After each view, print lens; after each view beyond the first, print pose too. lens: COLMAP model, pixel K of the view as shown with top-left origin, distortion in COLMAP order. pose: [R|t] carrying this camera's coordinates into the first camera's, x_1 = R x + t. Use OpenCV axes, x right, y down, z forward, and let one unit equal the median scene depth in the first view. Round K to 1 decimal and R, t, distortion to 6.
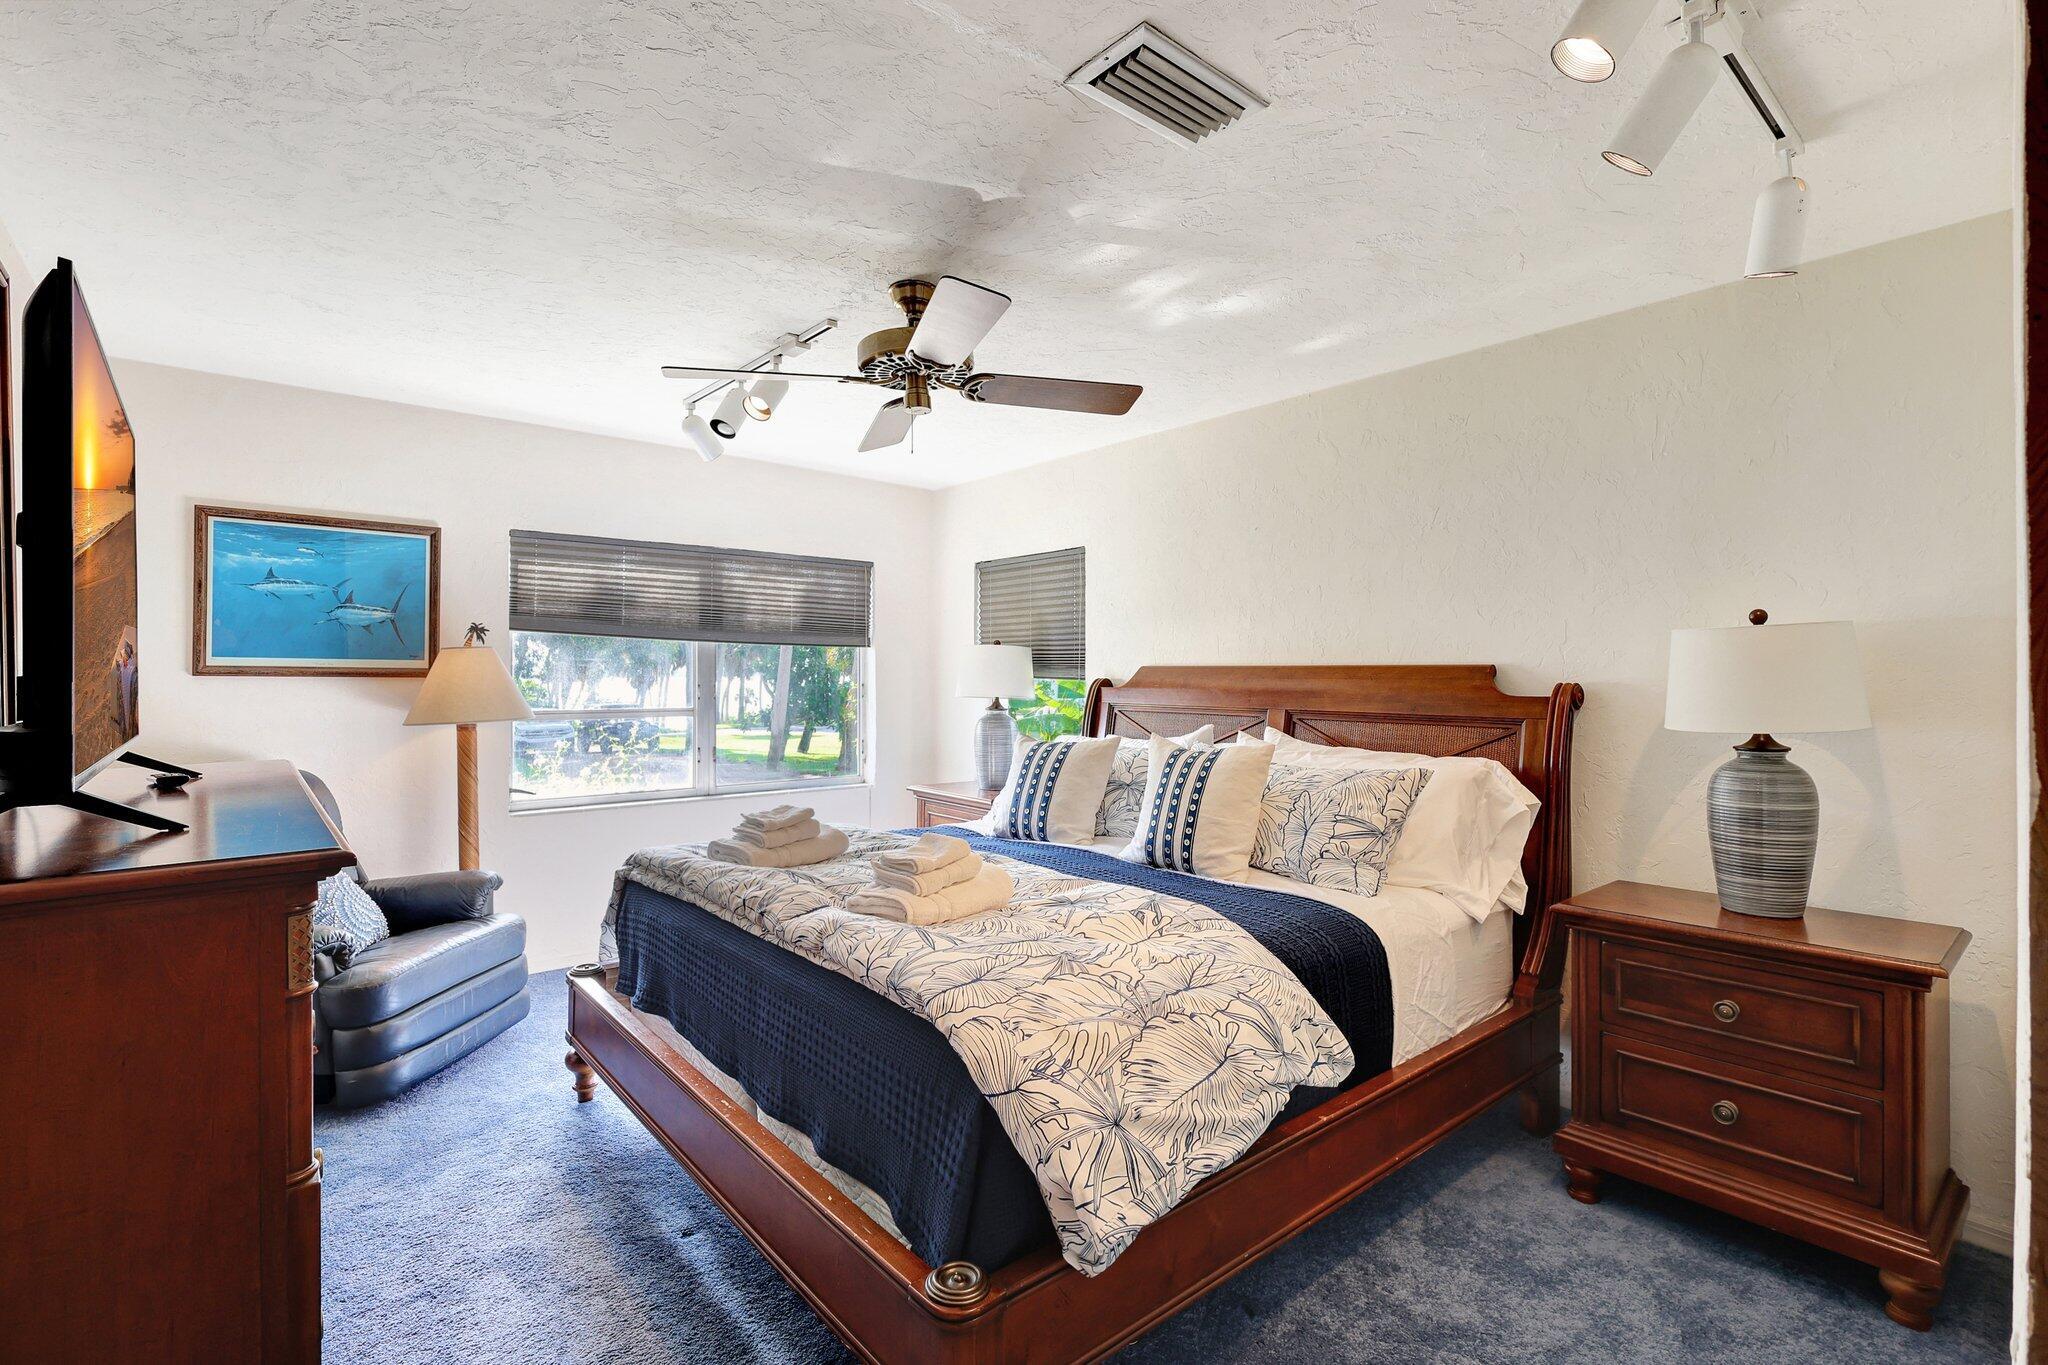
lens RADIAL K [[956.9, 0, 1028.0], [0, 956.9, 668.1], [0, 0, 1]] dist [0.000295, -0.000068]
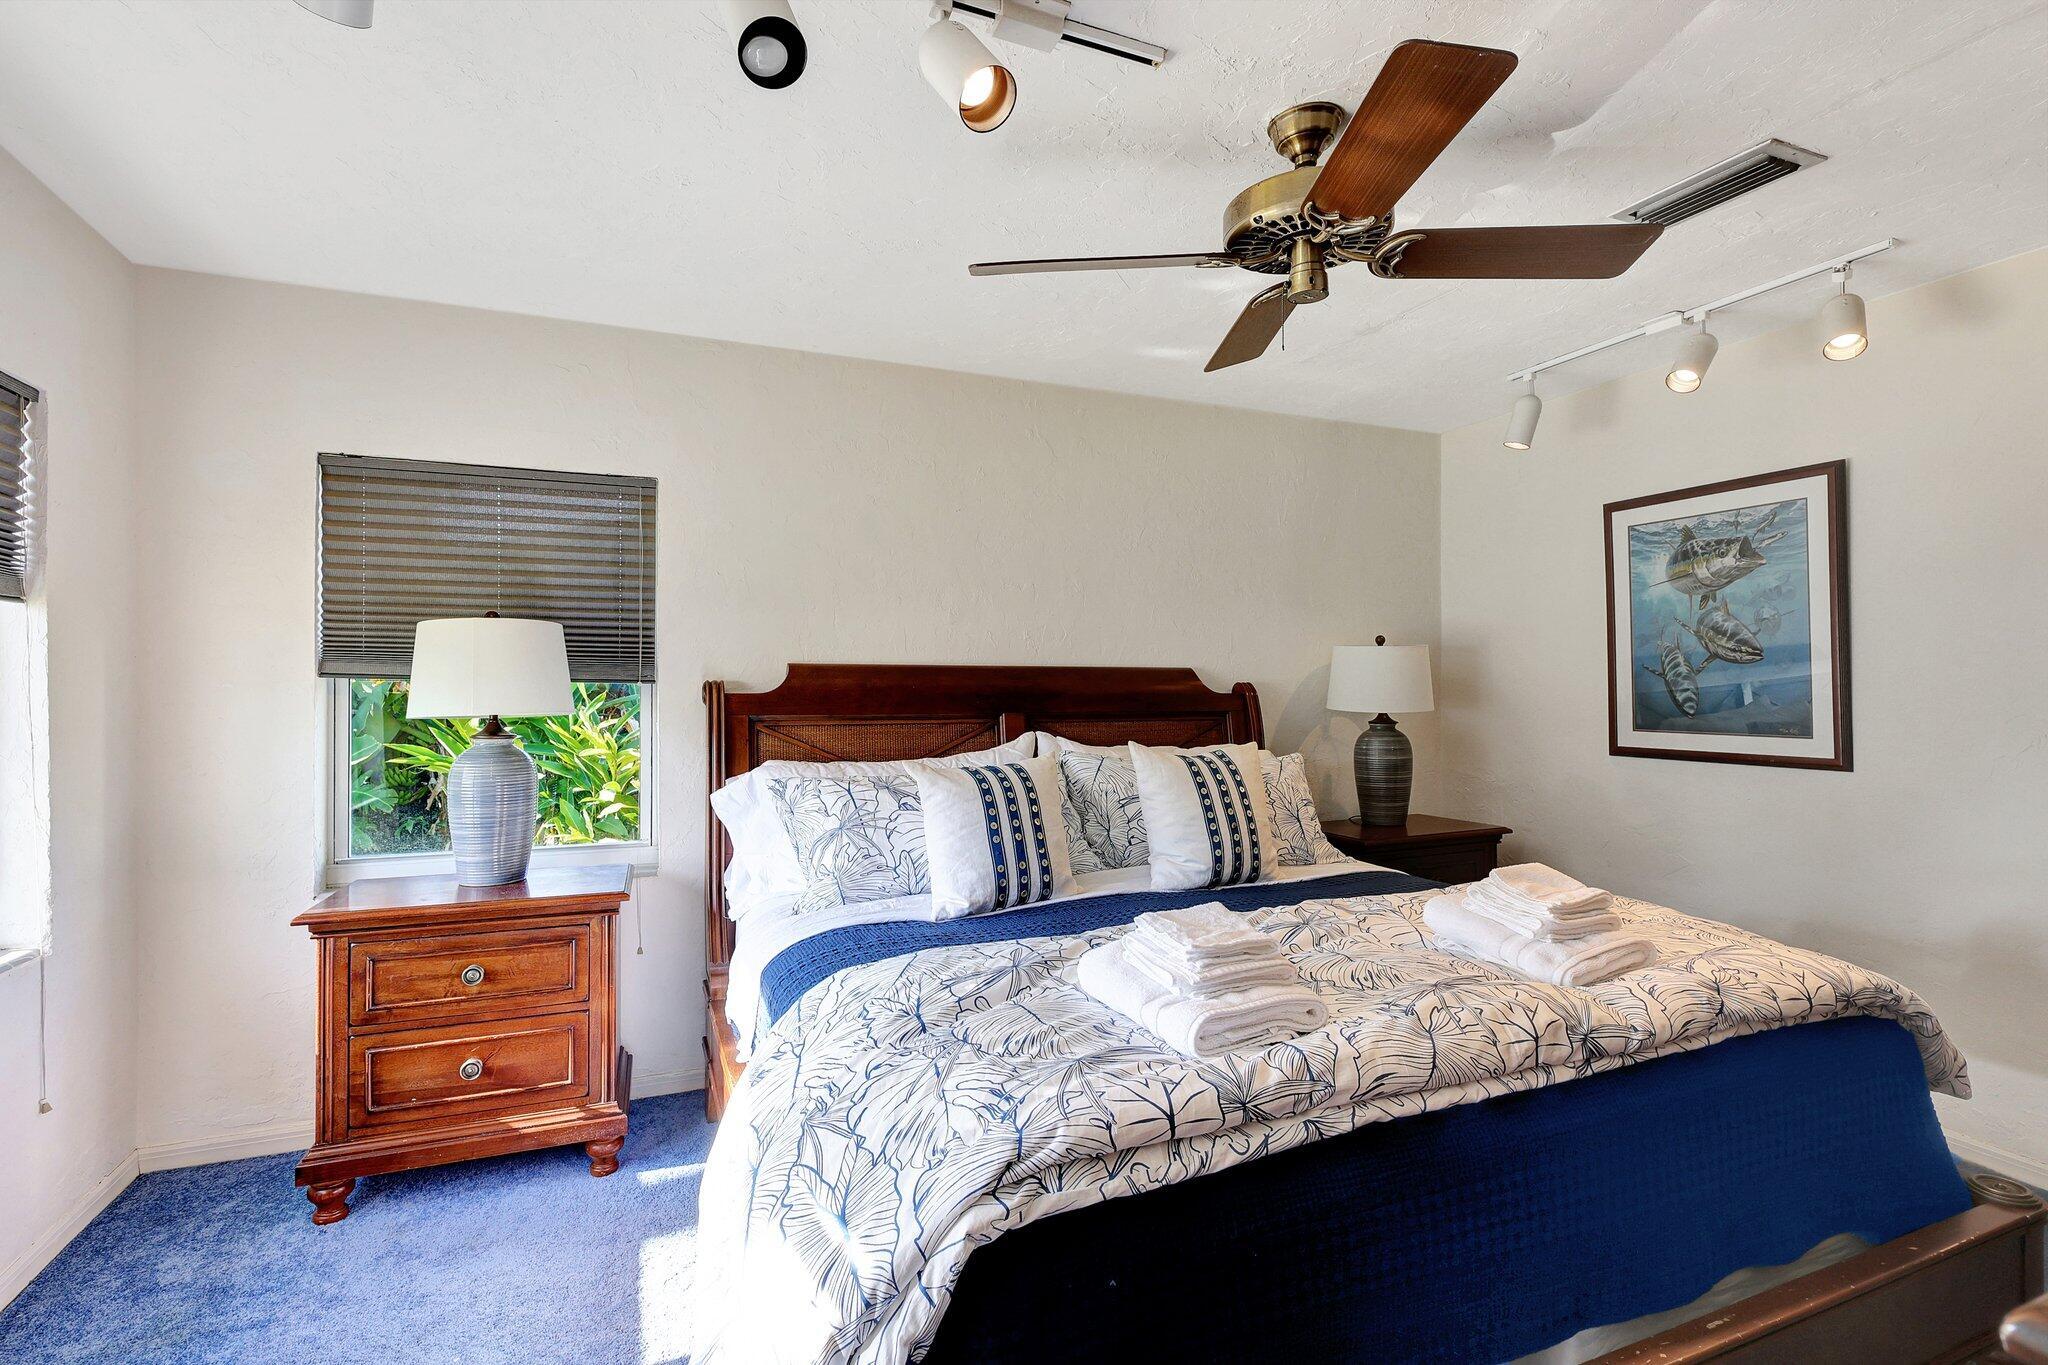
lens RADIAL K [[932.3, 0, 1022.8], [0, 932.3, 665.2], [0, 0, 1]] dist [0.000459, 0.000101]
pose [[0.306898, 0.010229, 0.951688, -0.750905], [-0.016368, 0.999851, -0.005468, 0.003283], [-0.951602, -0.013899, 0.307019, 0.870869]]
